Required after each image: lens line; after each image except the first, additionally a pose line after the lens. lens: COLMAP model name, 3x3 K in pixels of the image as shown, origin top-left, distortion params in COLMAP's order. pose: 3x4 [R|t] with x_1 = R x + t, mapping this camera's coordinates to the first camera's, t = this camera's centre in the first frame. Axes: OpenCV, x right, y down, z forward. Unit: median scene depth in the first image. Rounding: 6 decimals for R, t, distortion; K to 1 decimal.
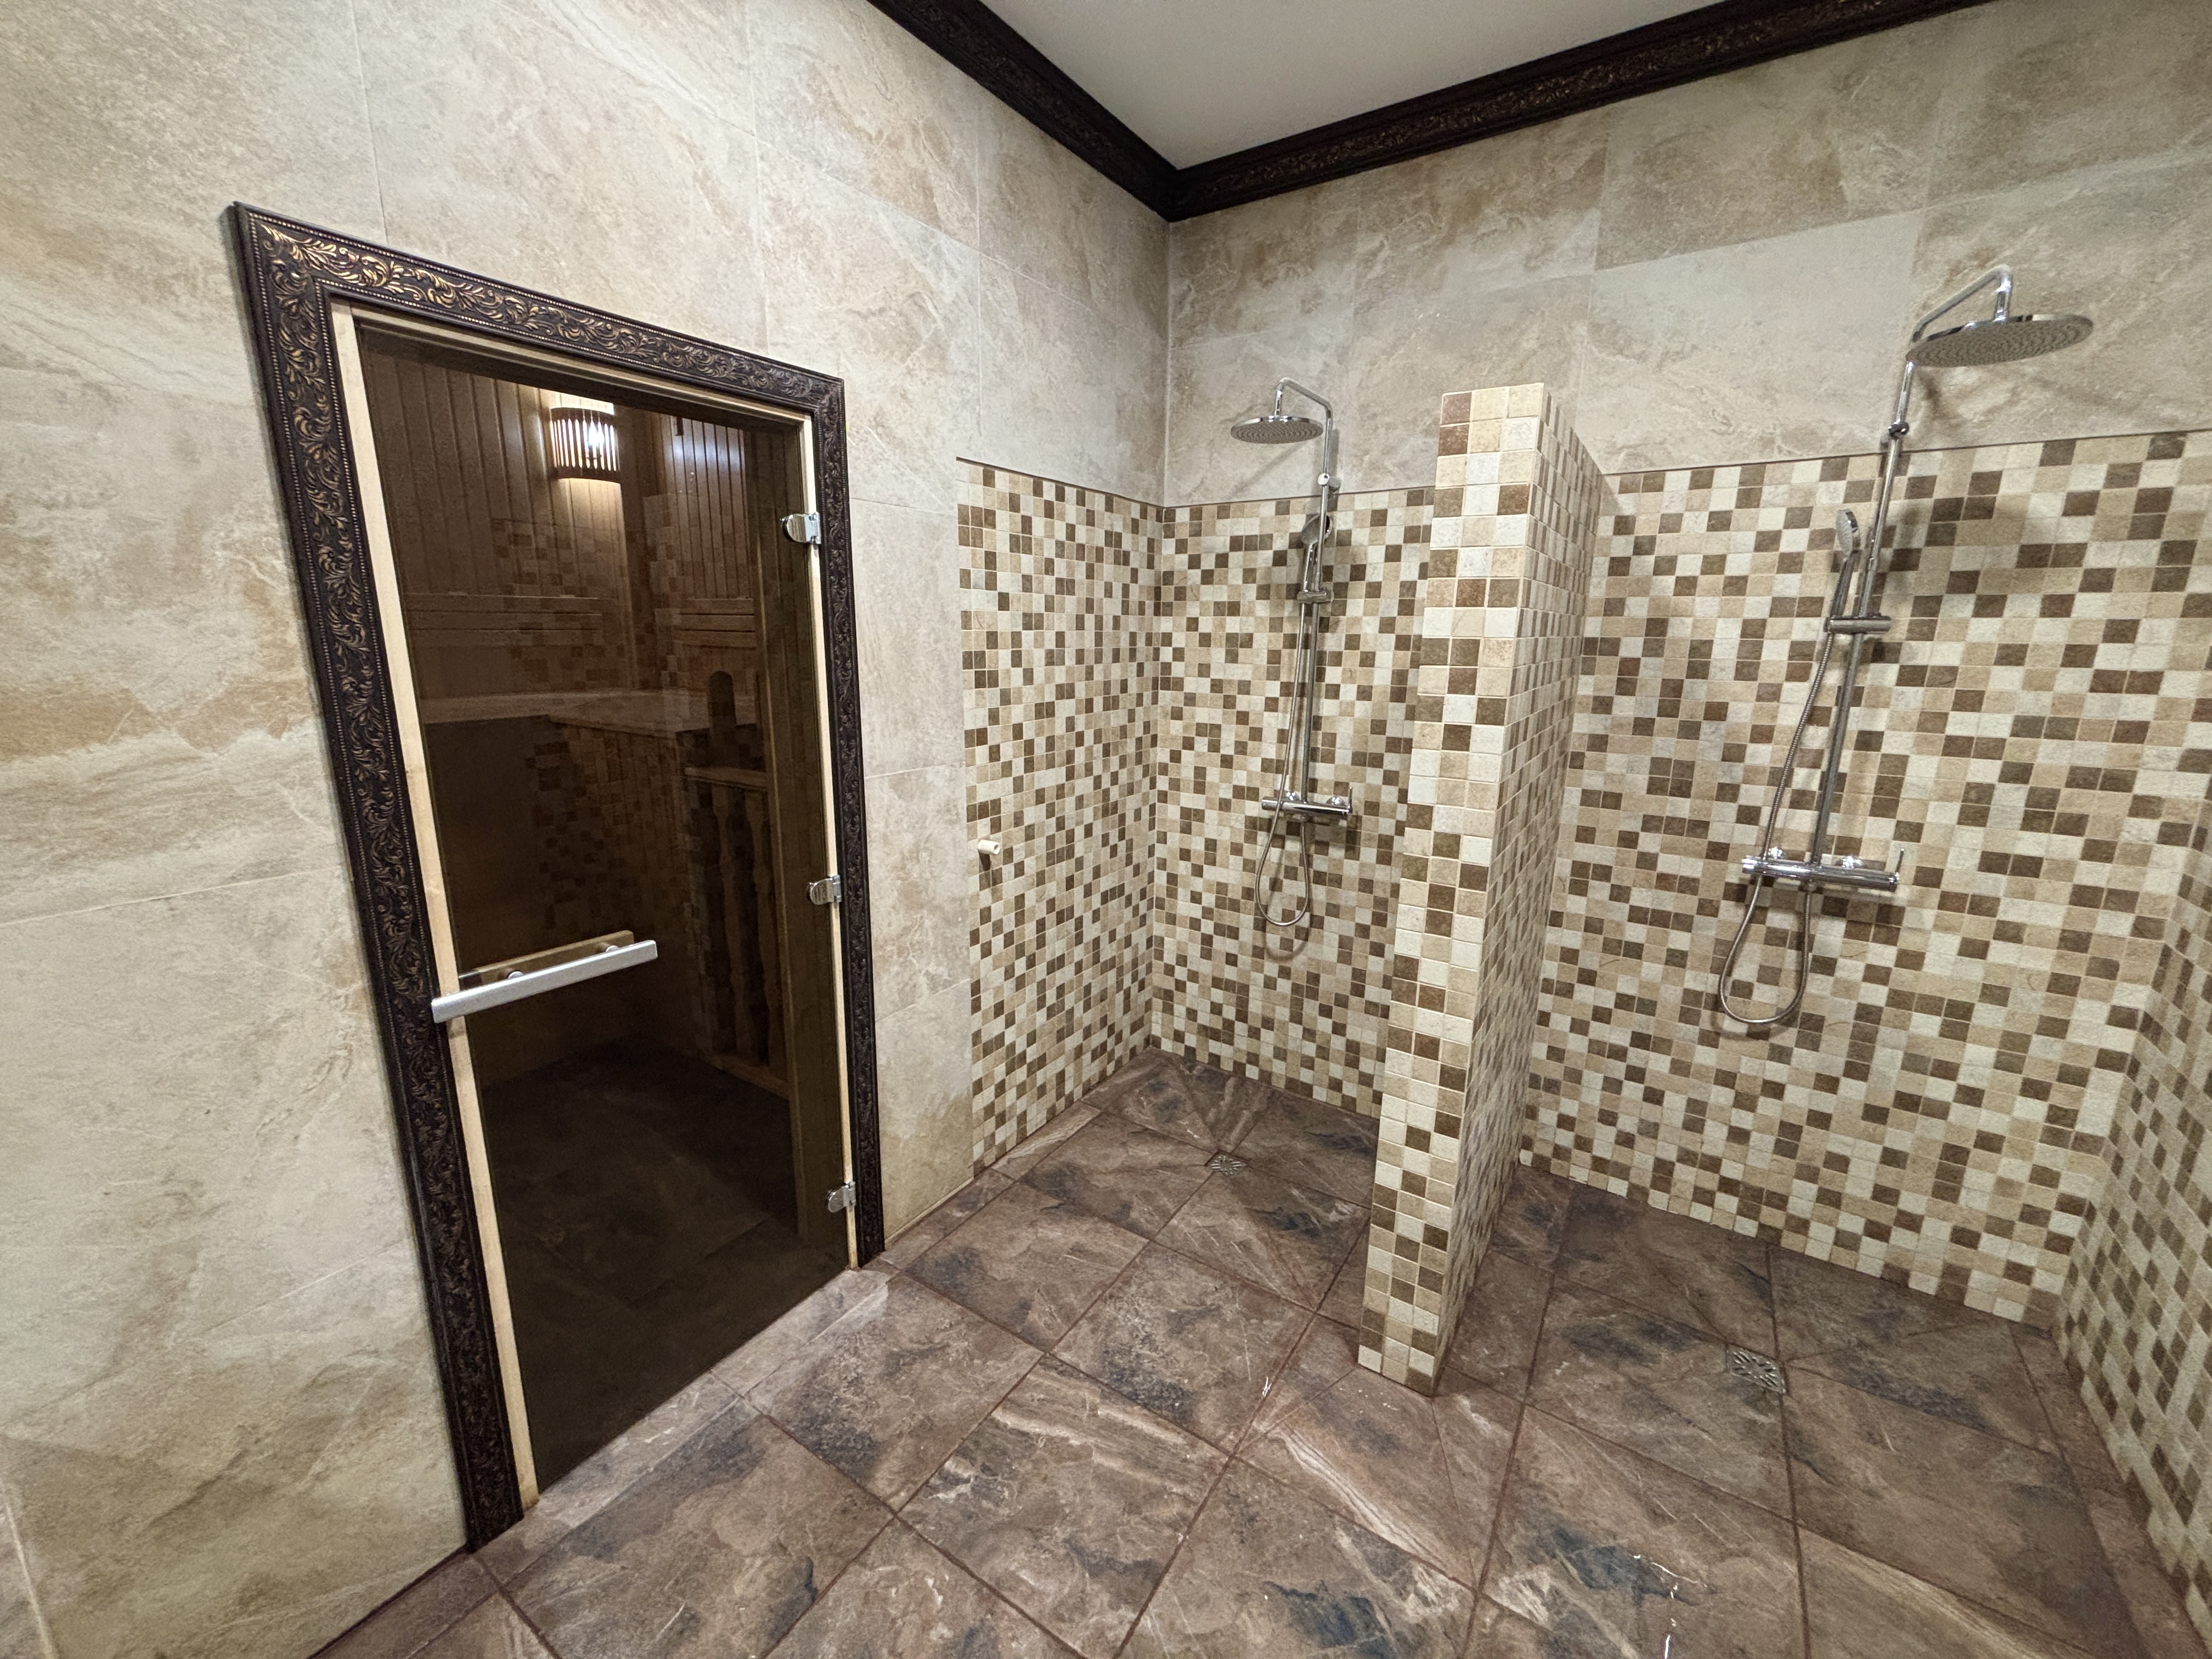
lens RADIAL K [[880.7, 0, 1106.0], [0, 880.7, 829.5], [0, 0, 1]] dist [-0.002272, 0.005536]
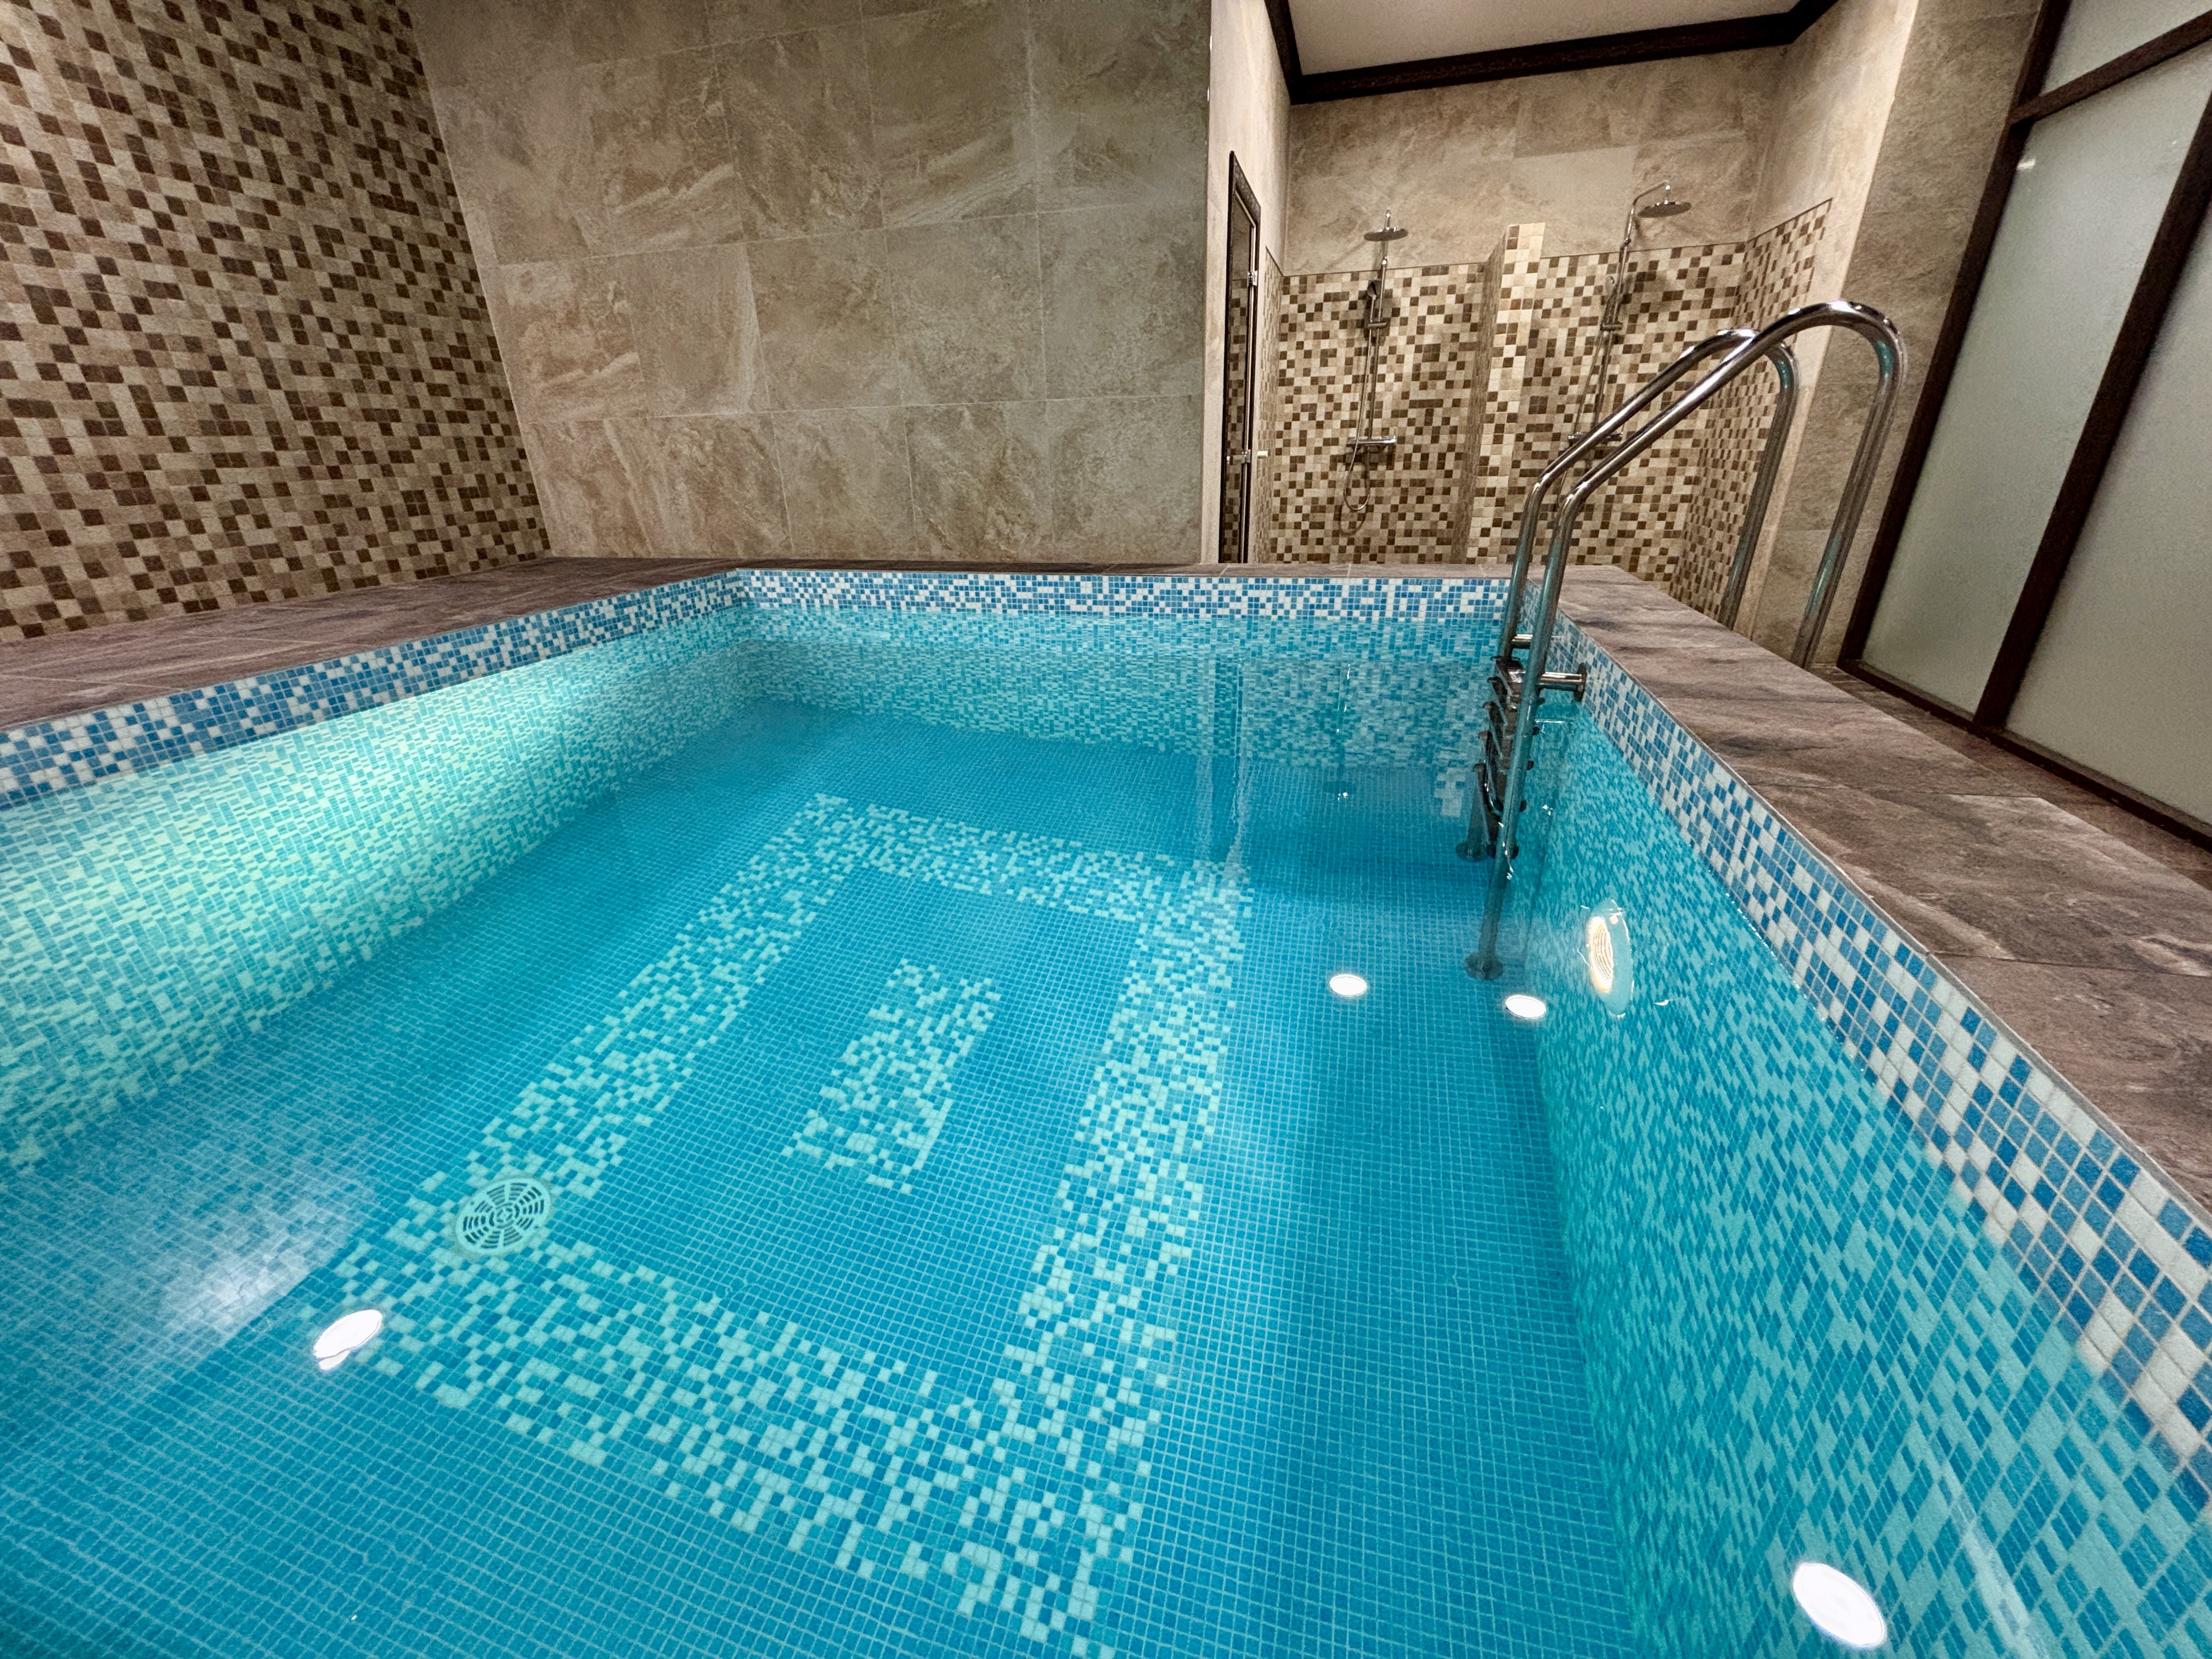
lens RADIAL K [[892.8, 0, 1102.6], [0, 892.8, 825.2], [0, 0, 1]] dist [-0.006297, 0.004841]
pose [[0.949457, -0.155822, 0.272489, -1.332745], [0.104391, 0.975421, 0.194053, 0.471932], [-0.296029, -0.155800, 0.942387, -1.098345]]
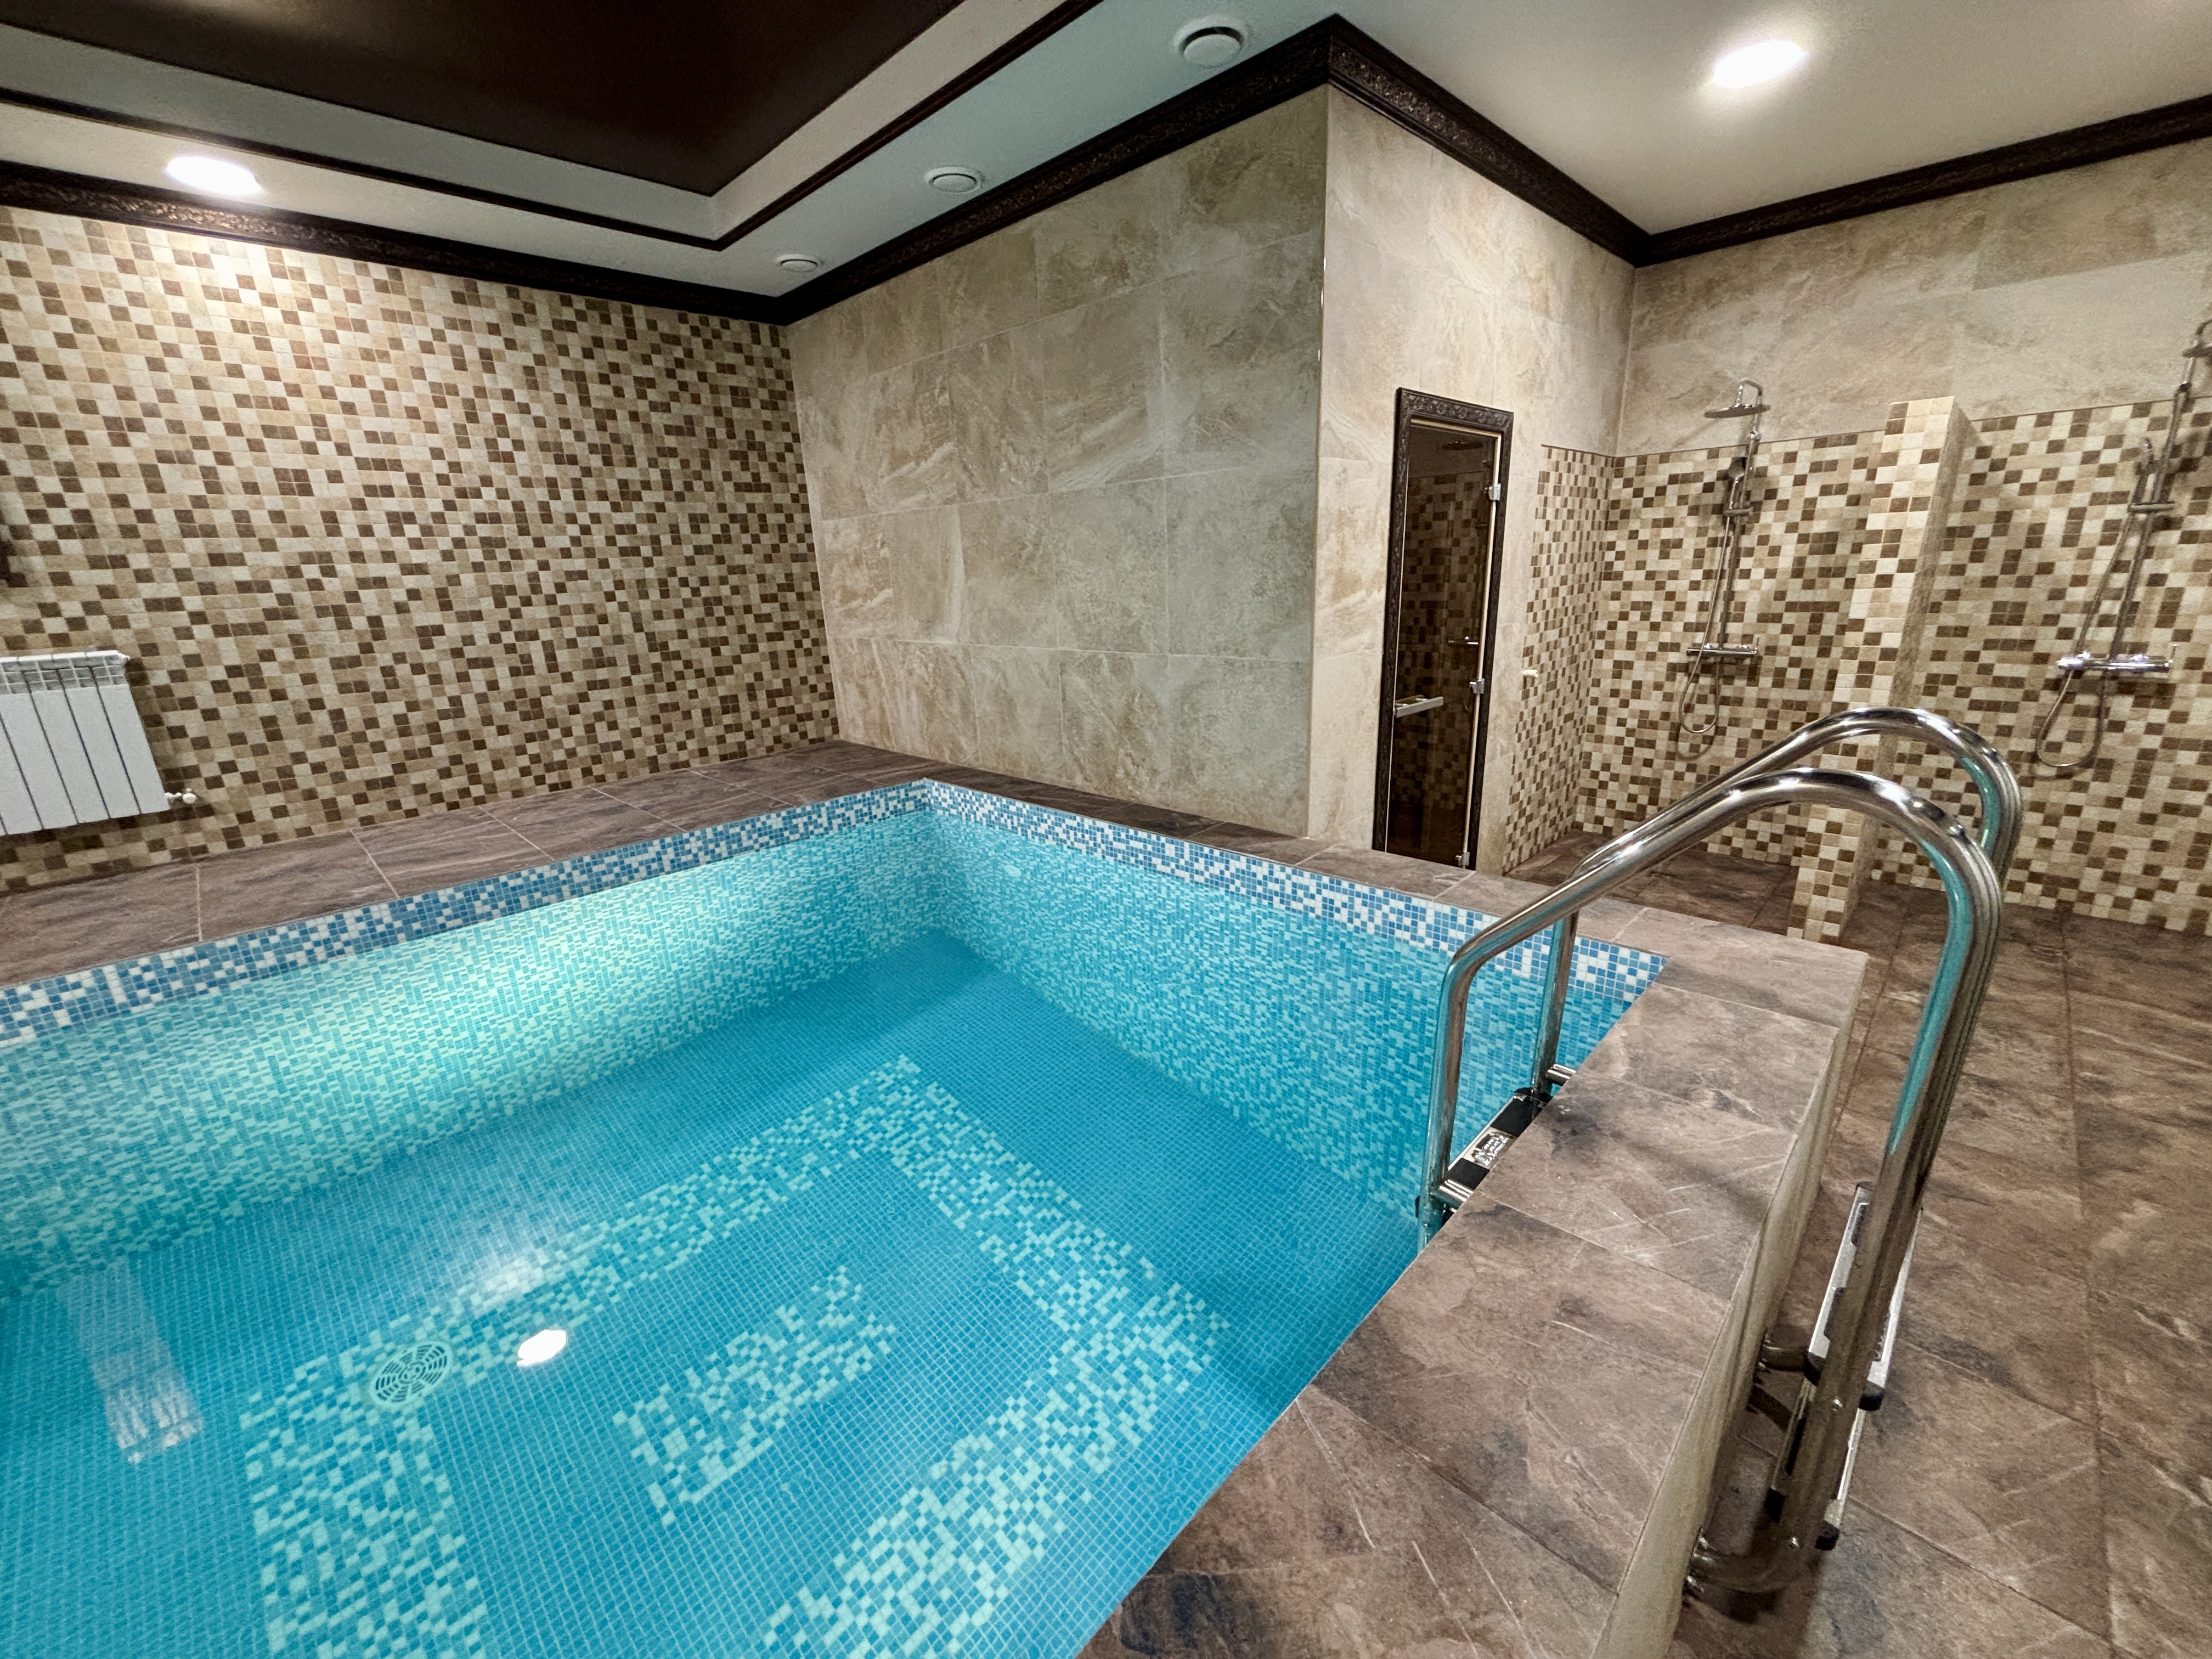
lens RADIAL K [[887.2, 0, 1107.6], [0, 887.2, 828.3], [0, 0, 1]] dist [0.017512, -0.004740]
pose [[0.980361, 0.007214, -0.197080, -0.666631], [0.005725, 0.997869, 0.065003, 0.226744], [0.197129, -0.064855, 0.978230, -0.986389]]
